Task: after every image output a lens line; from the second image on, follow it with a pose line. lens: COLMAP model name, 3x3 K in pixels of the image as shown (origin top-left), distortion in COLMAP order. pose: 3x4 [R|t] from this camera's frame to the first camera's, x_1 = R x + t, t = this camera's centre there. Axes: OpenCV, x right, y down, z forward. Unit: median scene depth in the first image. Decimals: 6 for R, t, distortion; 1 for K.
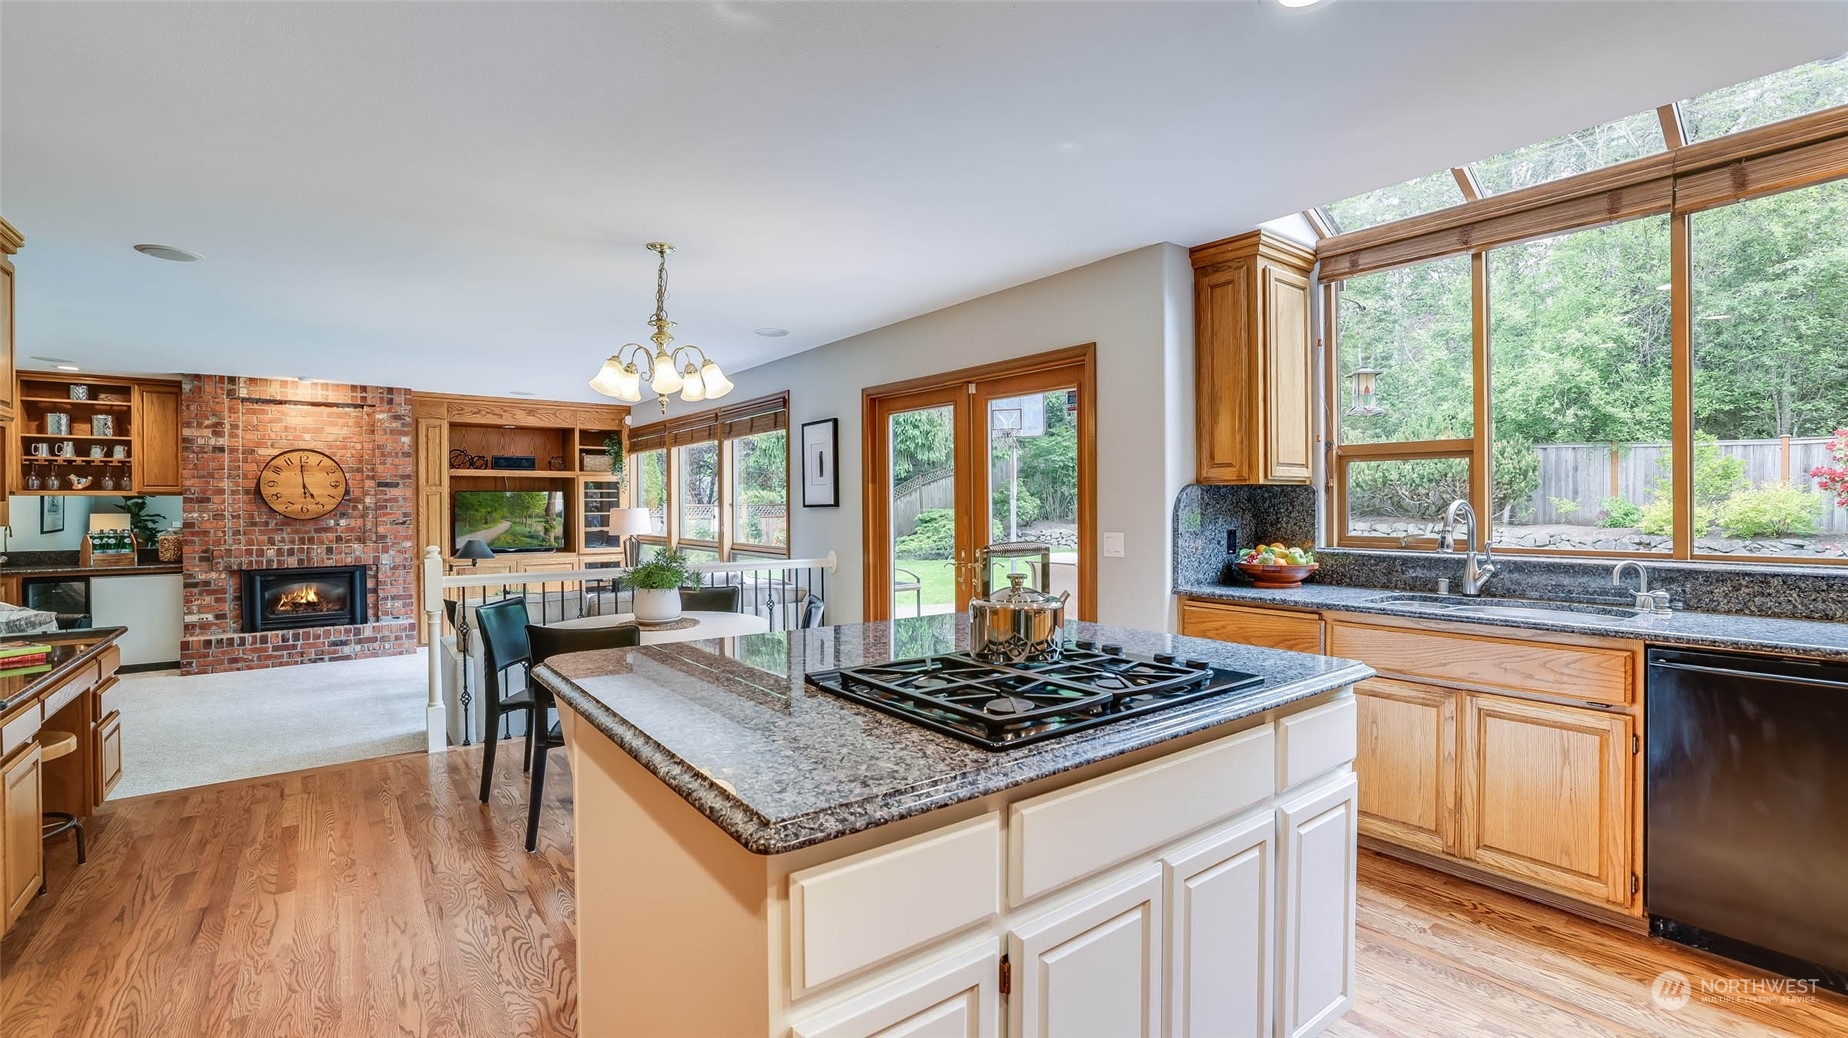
lens RADIAL K [[796.5, 0, 916.1], [0, 796.5, 510.7], [0, 0, 1]] dist [-0.045758, 0.014141]
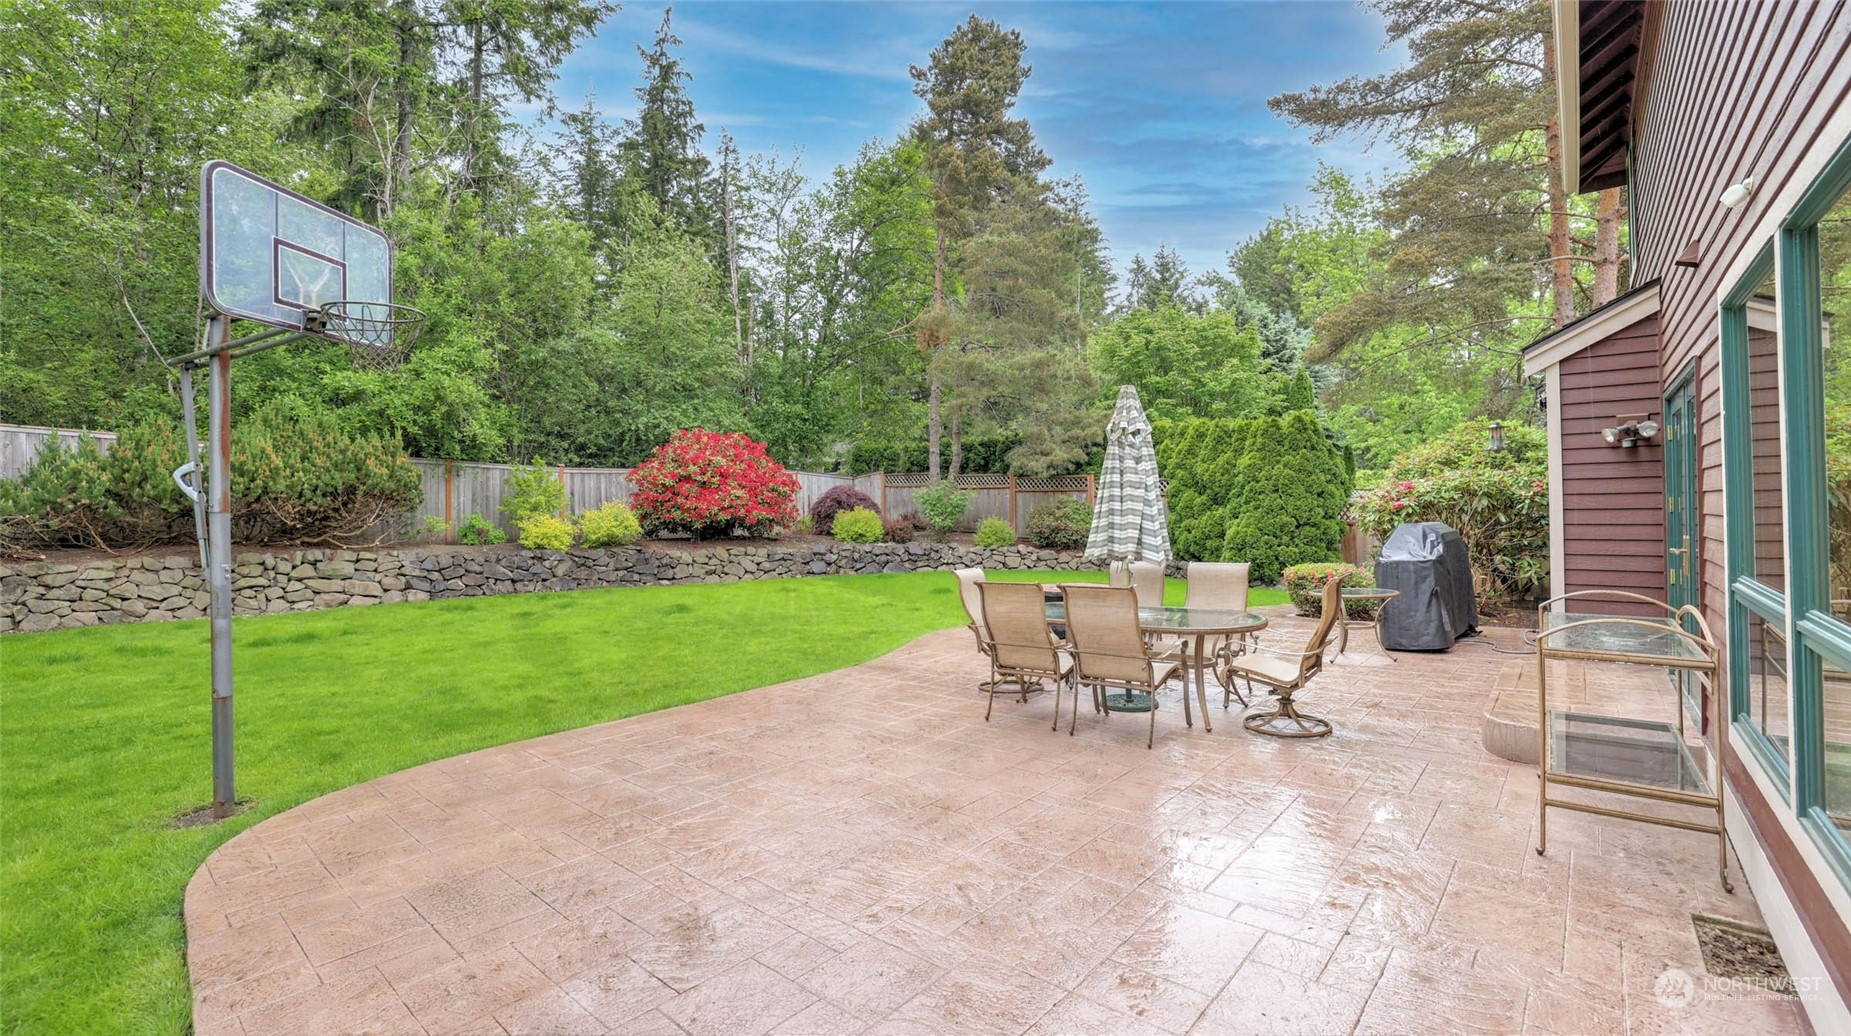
lens RADIAL K [[797.8, 0, 869.0], [0, 797.8, 496.6], [0, 0, 1]] dist [-0.045758, 0.014141]
pose [[-0.189019, 0.020478, 0.981760, -0.490110], [0.025659, 0.999544, -0.015909, -0.026578], [-0.981638, 0.022183, -0.189458, 1.512790]]
